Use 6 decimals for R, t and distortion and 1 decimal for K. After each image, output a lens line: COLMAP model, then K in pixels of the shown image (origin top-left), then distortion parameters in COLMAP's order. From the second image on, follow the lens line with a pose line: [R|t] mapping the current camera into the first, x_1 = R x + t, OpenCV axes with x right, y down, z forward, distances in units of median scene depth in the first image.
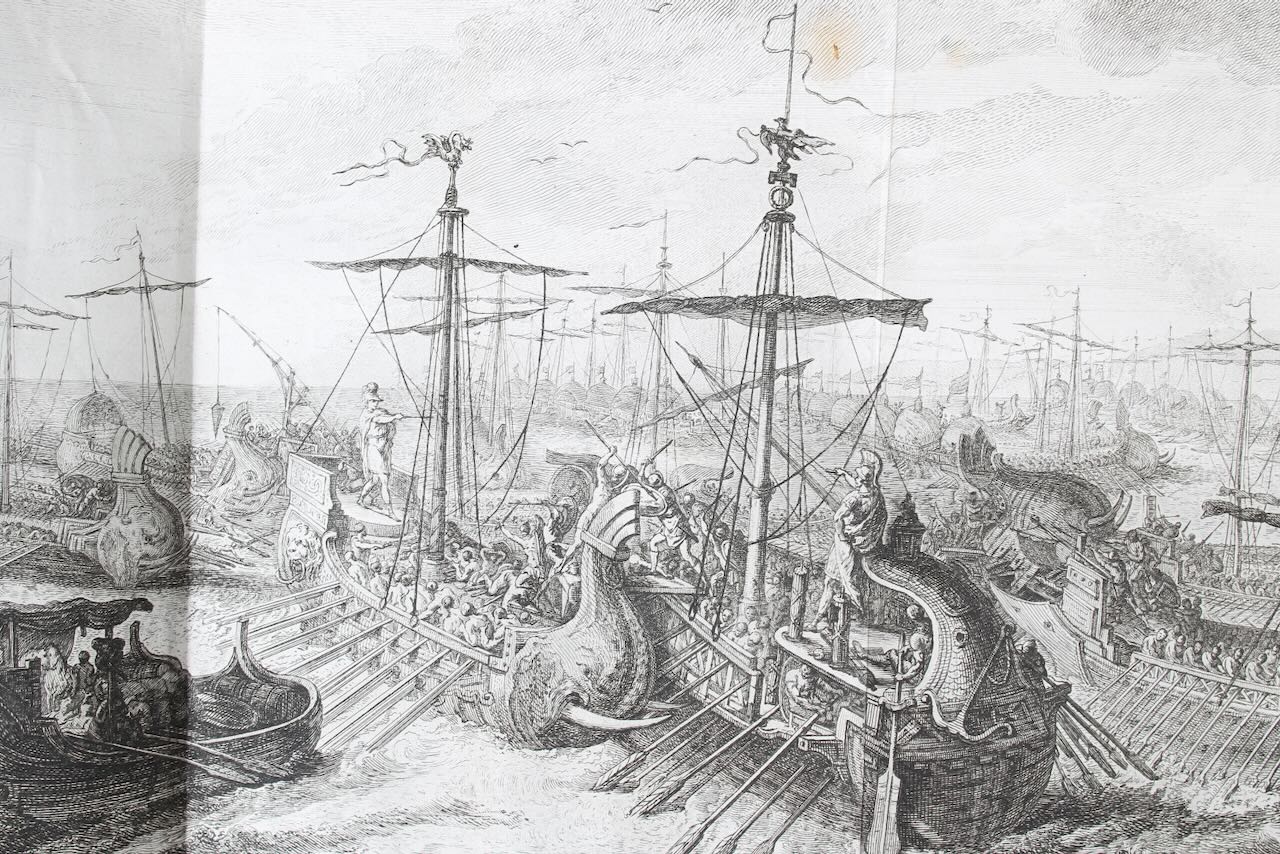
lens RADIAL K [[1486.0, 0, 636.7], [0, 1486.0, 427.1], [0, 0, 1]] dist [-0.075826, 0.000000]
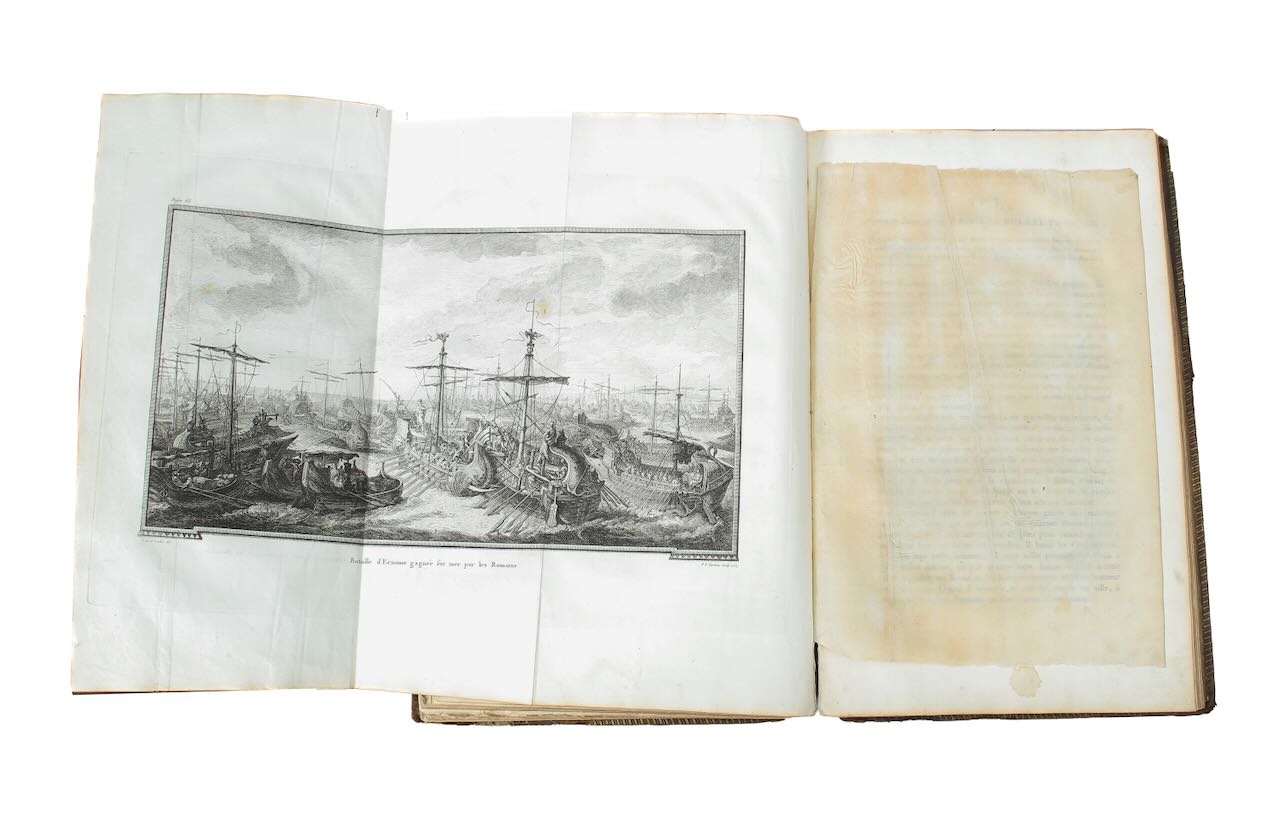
lens RADIAL K [[1443.9, 0, 640.4], [0, 1443.9, 413.3], [0, 0, 1]] dist [-0.019742, 0.000000]
pose [[0.996829, 0.005003, -0.079418, 0.662194], [-0.016479, 0.989366, -0.144512, 0.522013], [0.077851, 0.145362, 0.986311, -2.531528]]
